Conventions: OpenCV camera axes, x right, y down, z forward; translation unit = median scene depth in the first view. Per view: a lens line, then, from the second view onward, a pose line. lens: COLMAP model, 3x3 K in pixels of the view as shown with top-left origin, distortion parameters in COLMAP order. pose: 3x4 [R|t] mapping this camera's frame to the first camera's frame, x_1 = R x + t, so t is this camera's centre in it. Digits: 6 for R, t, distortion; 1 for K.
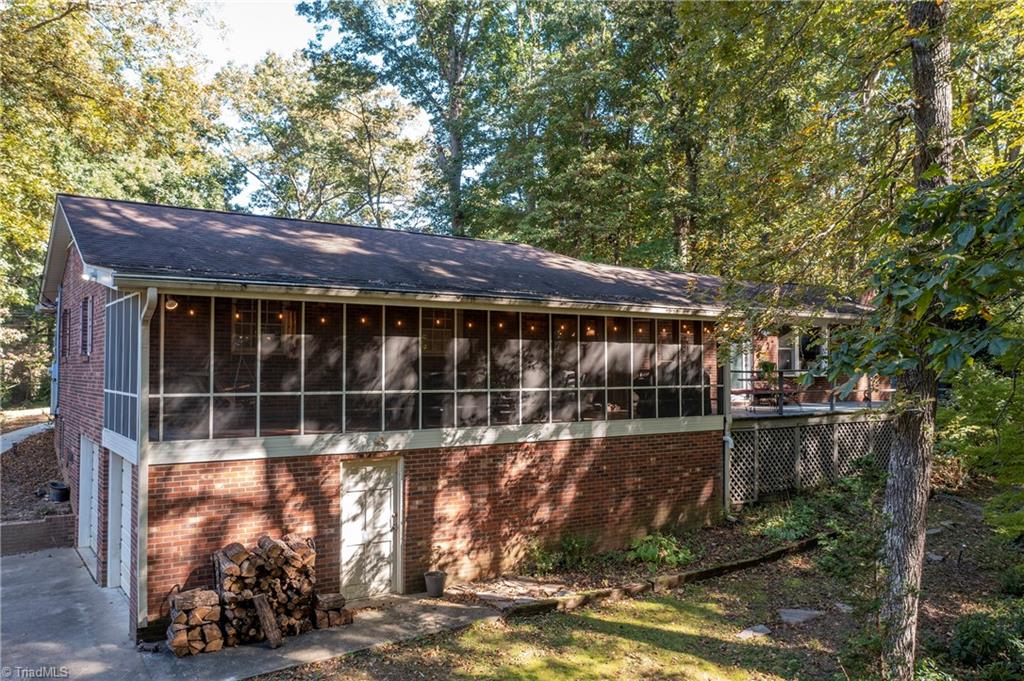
lens RADIAL K [[817.7, 0, 512.0], [0, 817.7, 340.5], [0, 0, 1]] dist [-0.004396, -0.001784]
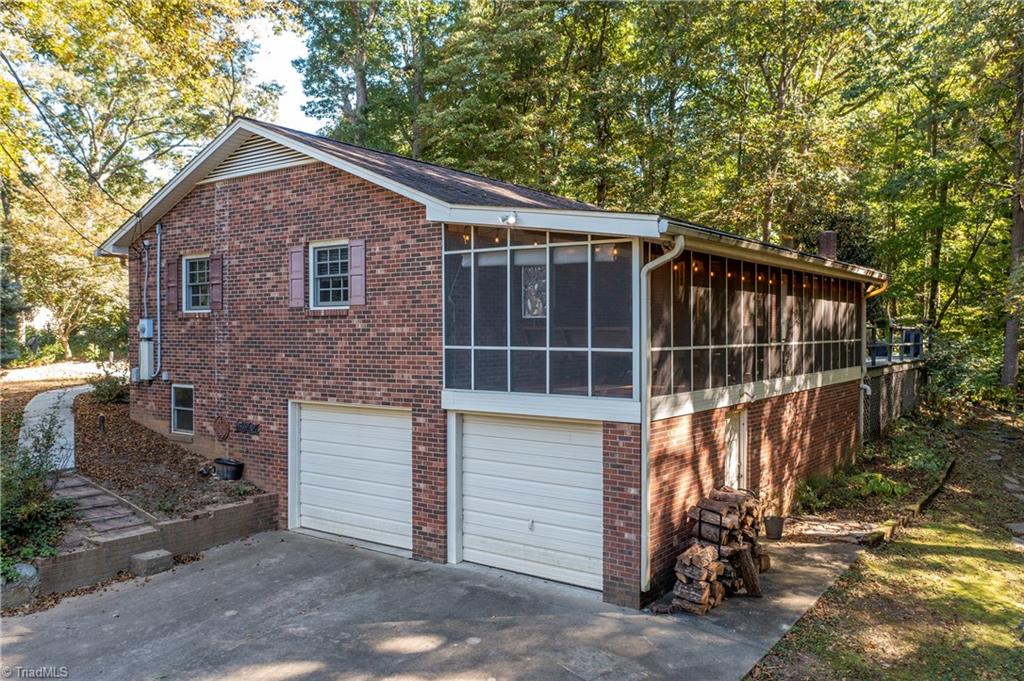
lens RADIAL K [[817.7, 0, 512.0], [0, 817.7, 340.5], [0, 0, 1]] dist [-0.004396, -0.001784]
pose [[0.941105, -0.005810, 0.338064, -0.795914], [-0.009803, 0.998963, 0.044460, 0.014173], [-0.337972, -0.045155, 0.940072, 0.141691]]
